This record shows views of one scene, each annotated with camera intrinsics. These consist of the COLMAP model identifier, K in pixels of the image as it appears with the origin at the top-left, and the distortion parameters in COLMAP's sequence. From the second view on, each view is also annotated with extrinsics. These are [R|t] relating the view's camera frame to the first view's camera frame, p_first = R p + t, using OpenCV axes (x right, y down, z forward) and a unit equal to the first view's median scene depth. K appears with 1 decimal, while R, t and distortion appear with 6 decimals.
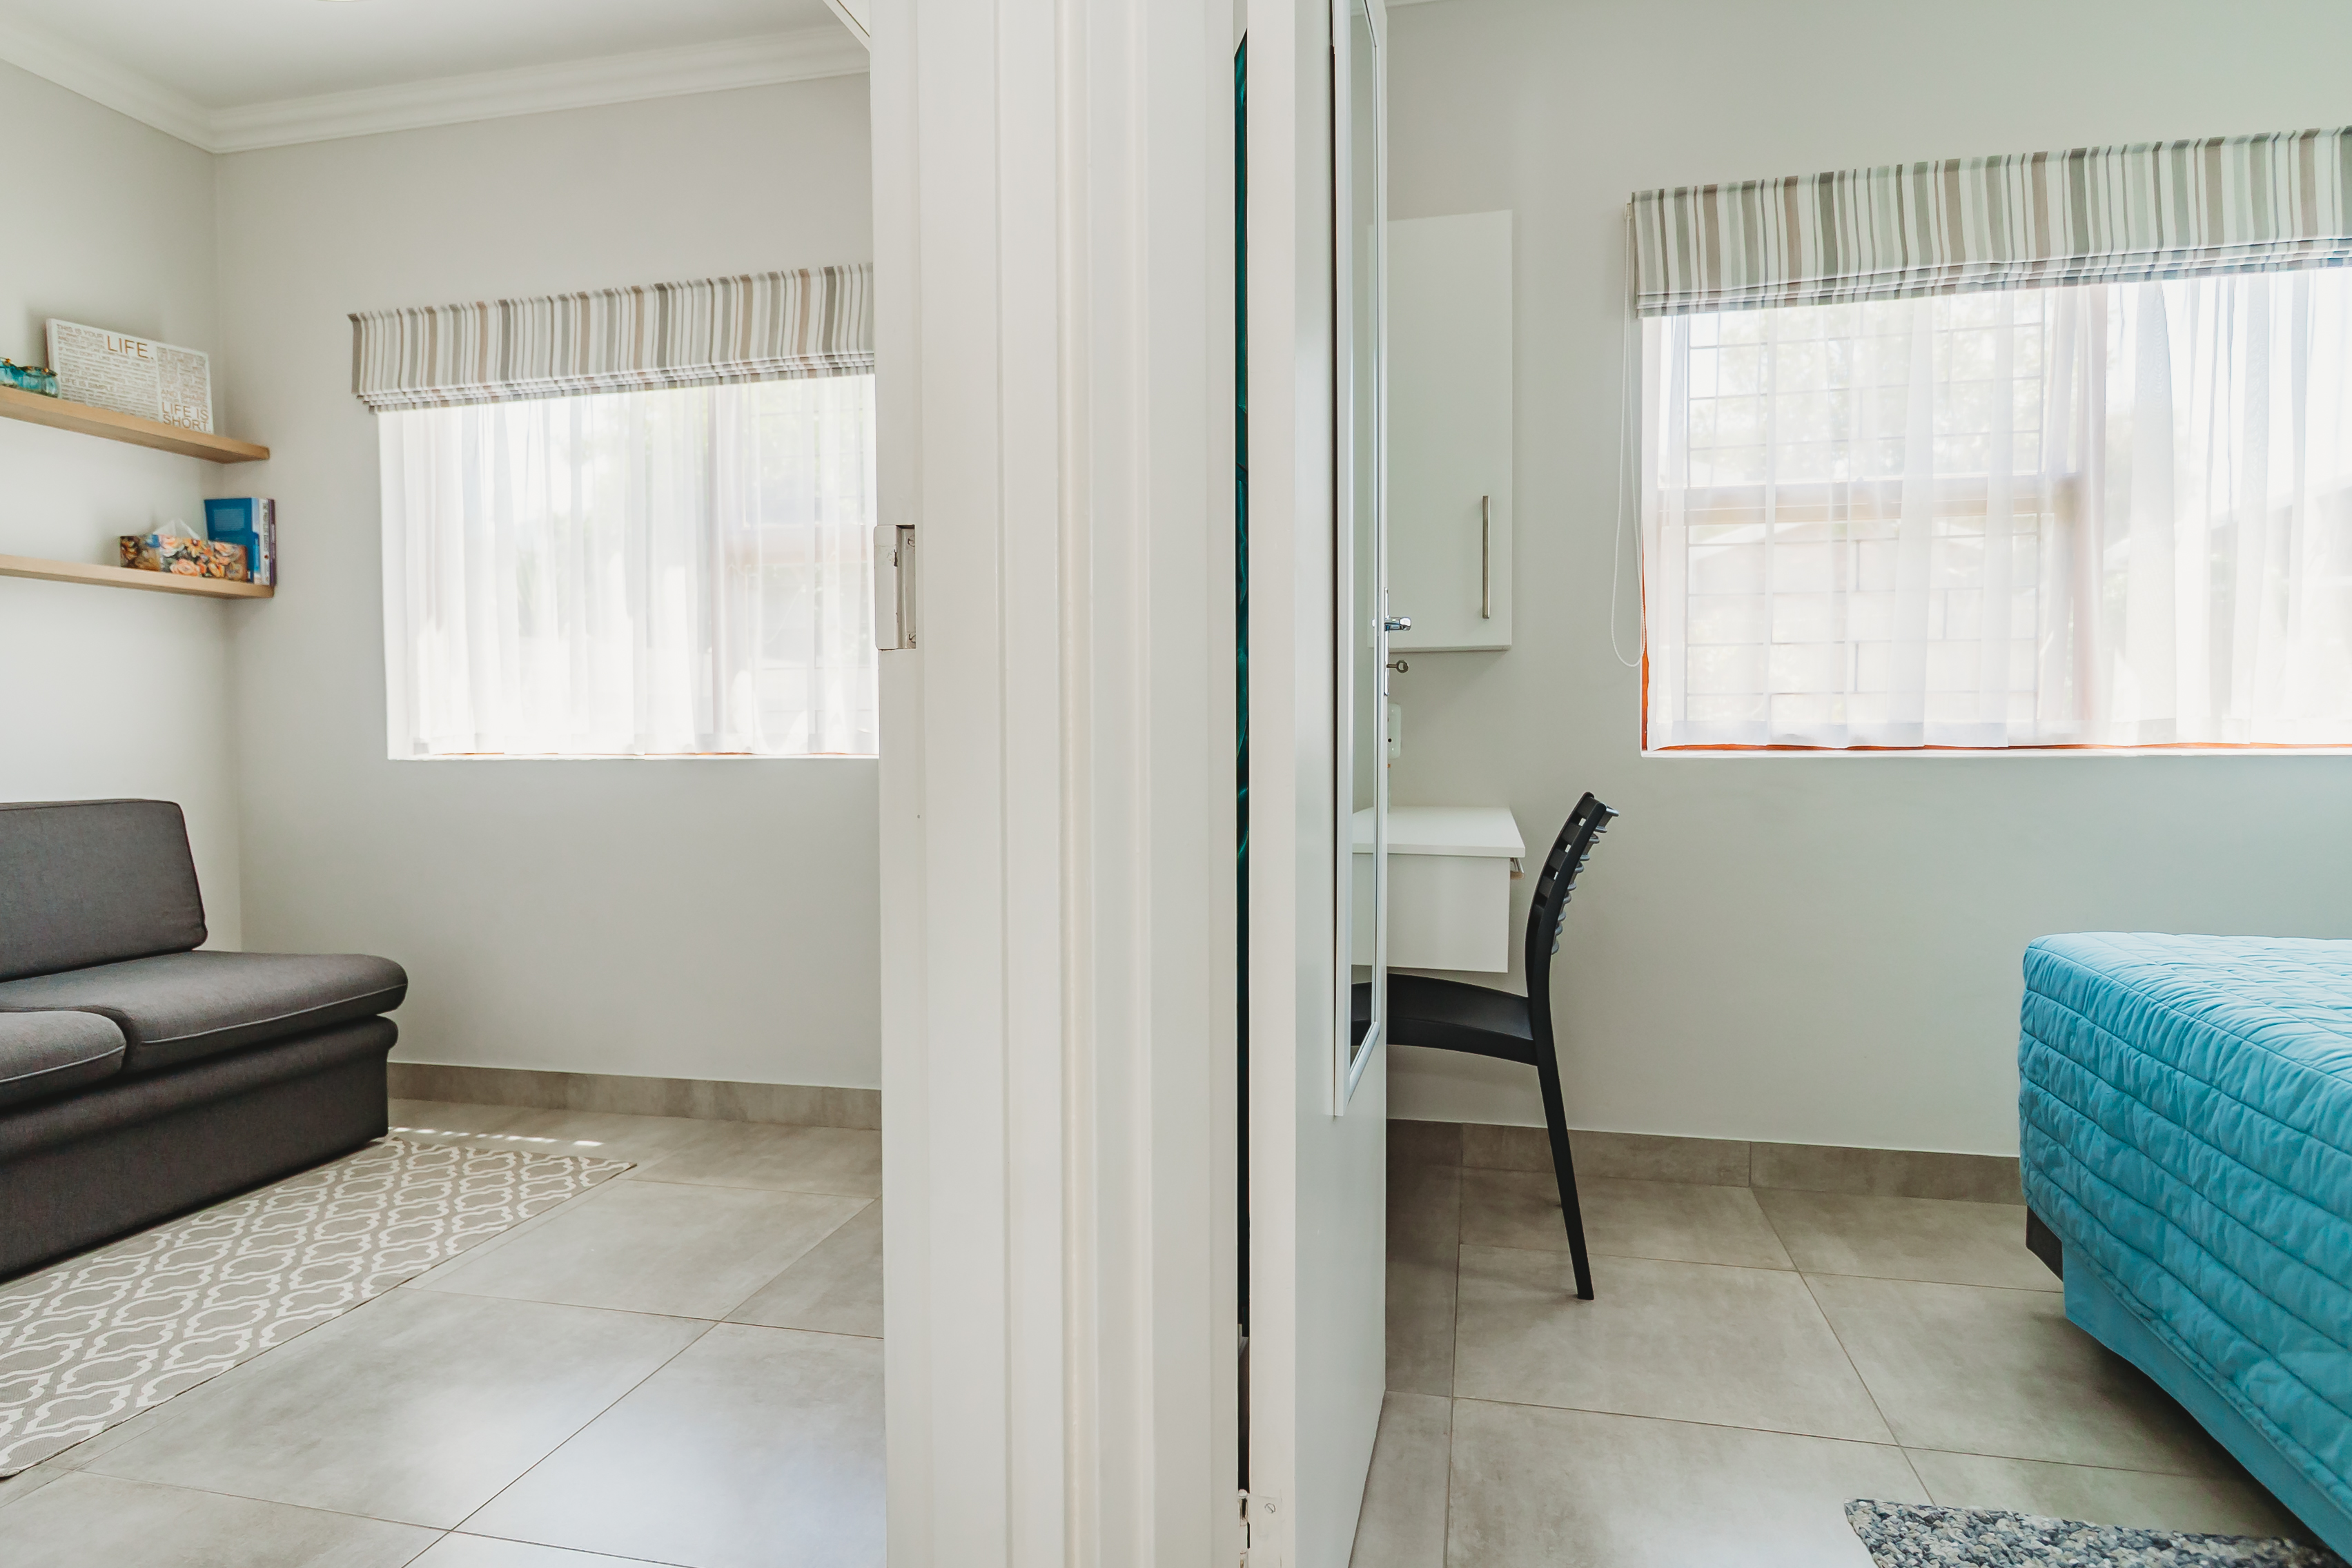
lens RADIAL K [[1324.9, 0, 1176.0], [0, 1324.9, 784.0], [0, 0, 1]] dist [-0.007382, -0.001706]
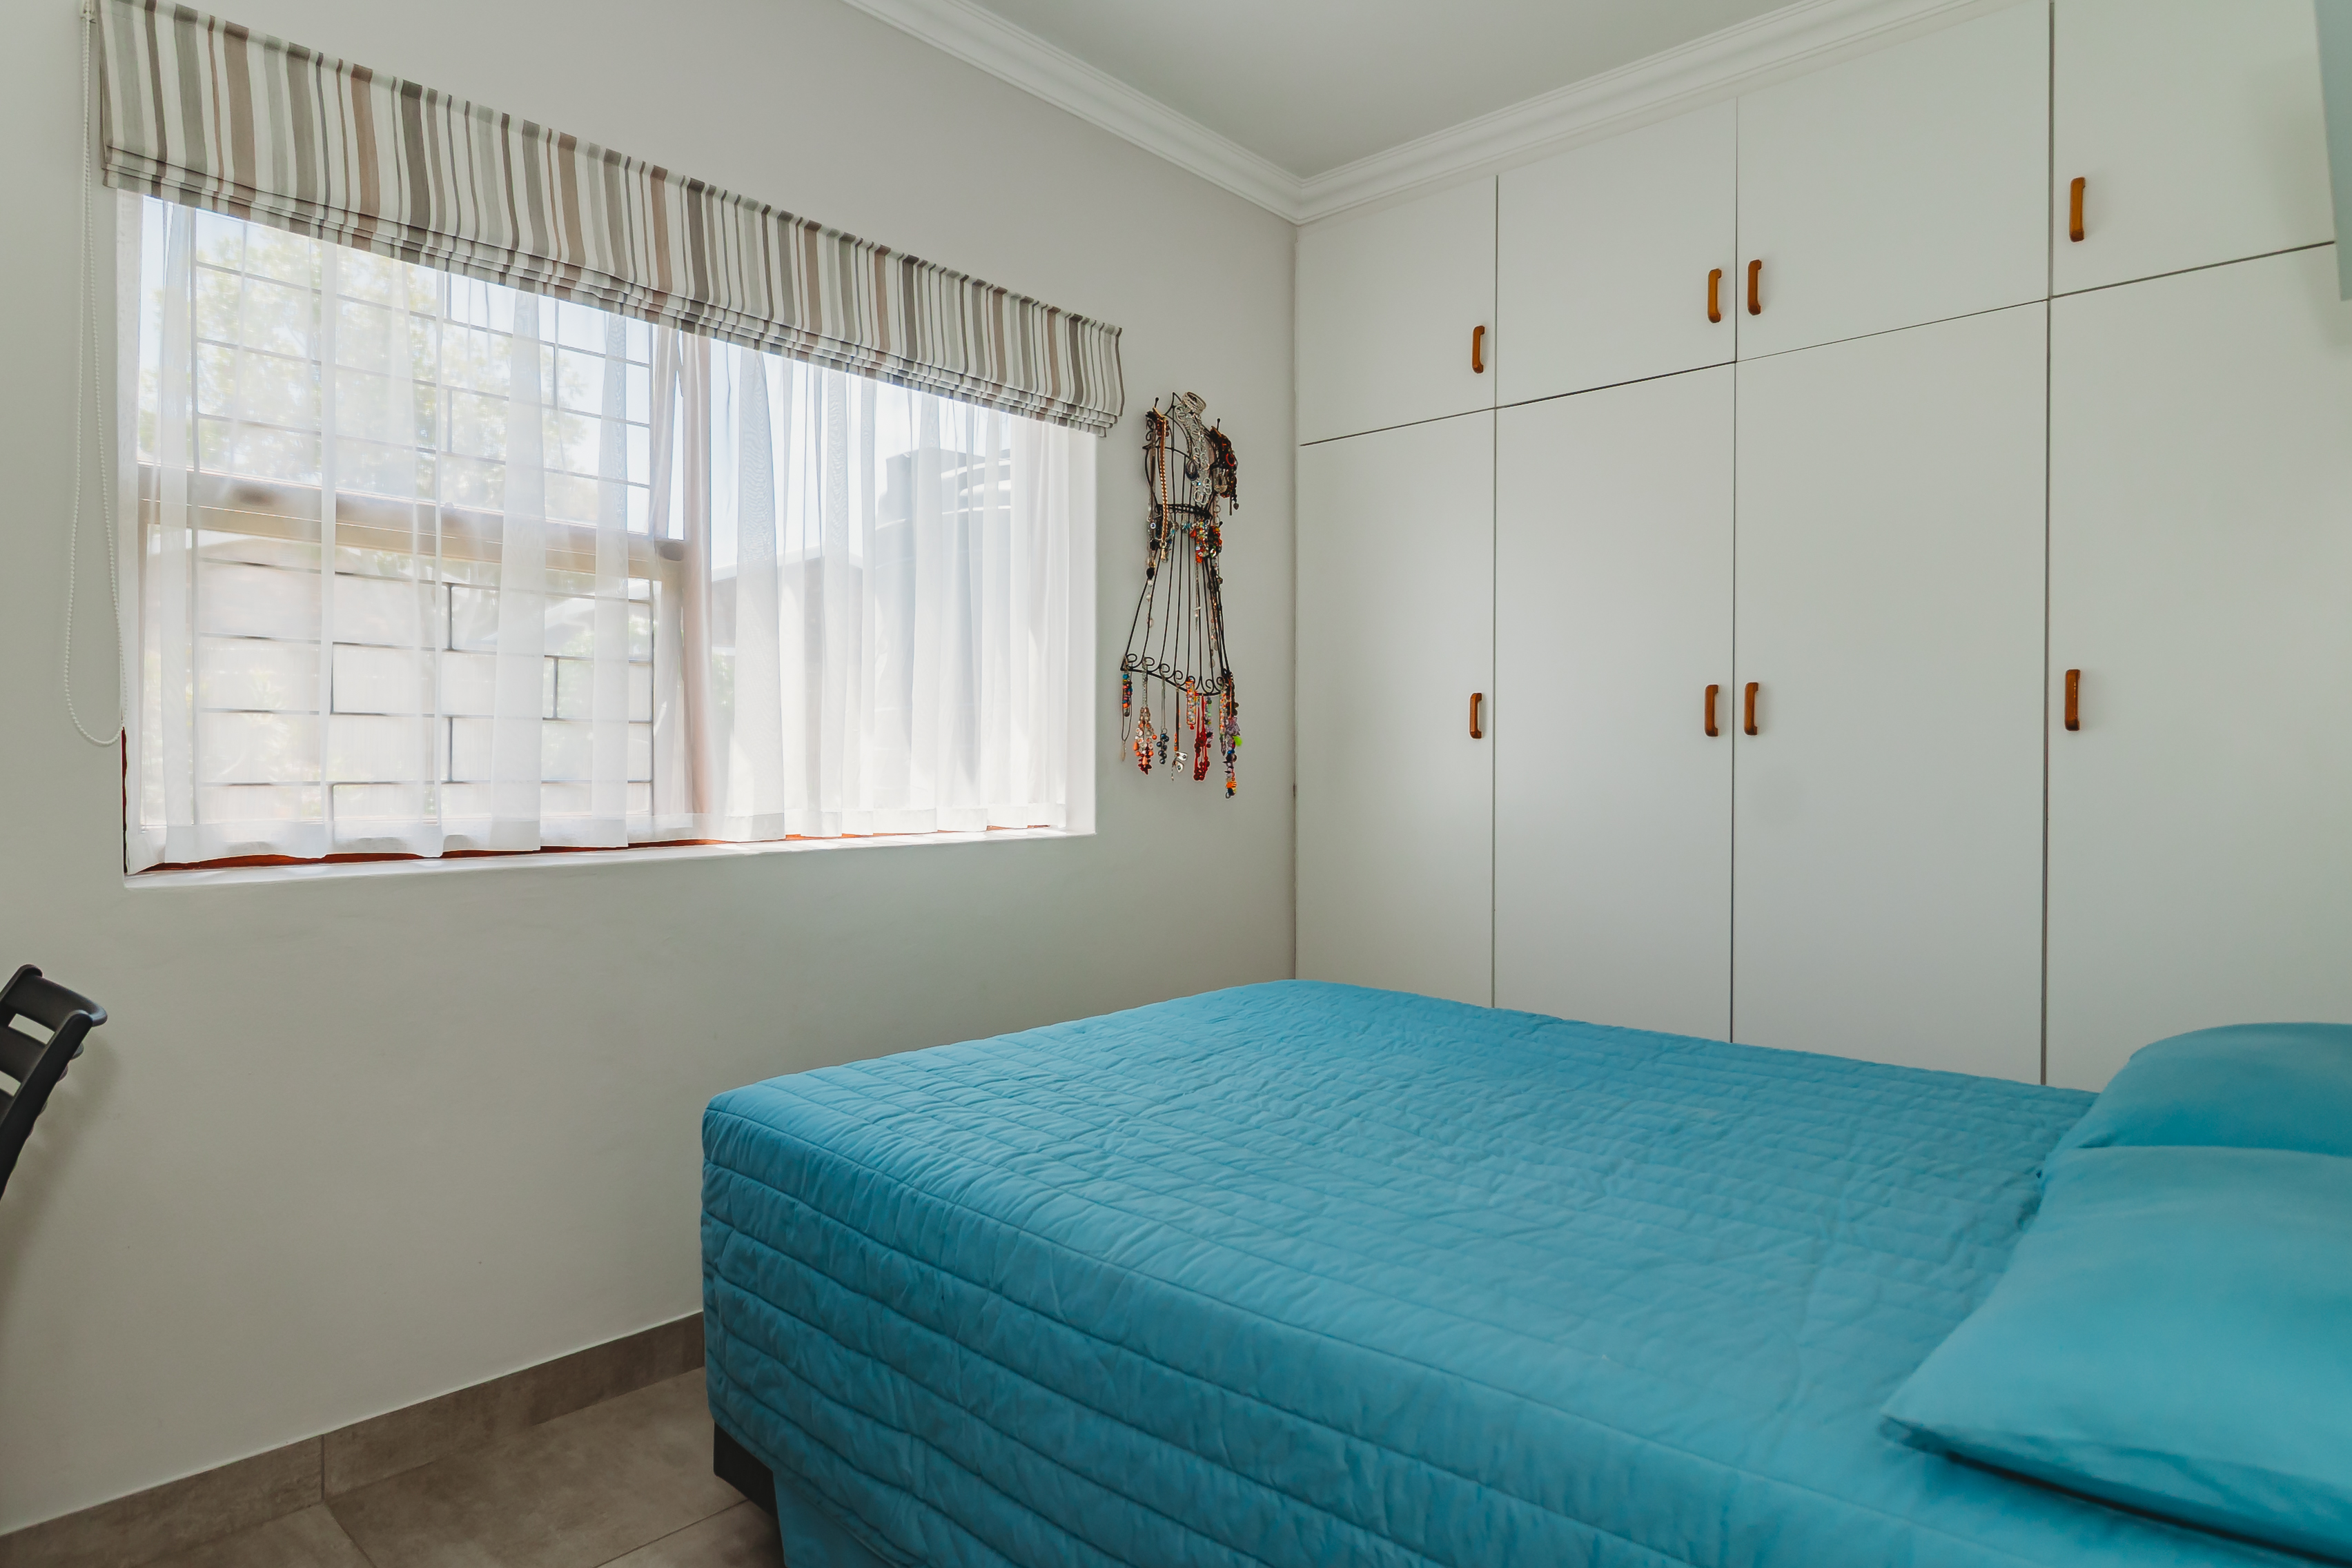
lens RADIAL K [[1324.9, 0, 1176.0], [0, 1324.9, 784.0], [0, 0, 1]] dist [-0.007382, -0.001706]
pose [[0.493232, -0.004322, 0.869887, 0.062570], [0.029565, 0.999493, -0.011798, -0.051382], [-0.869395, 0.031537, 0.493110, 0.283786]]
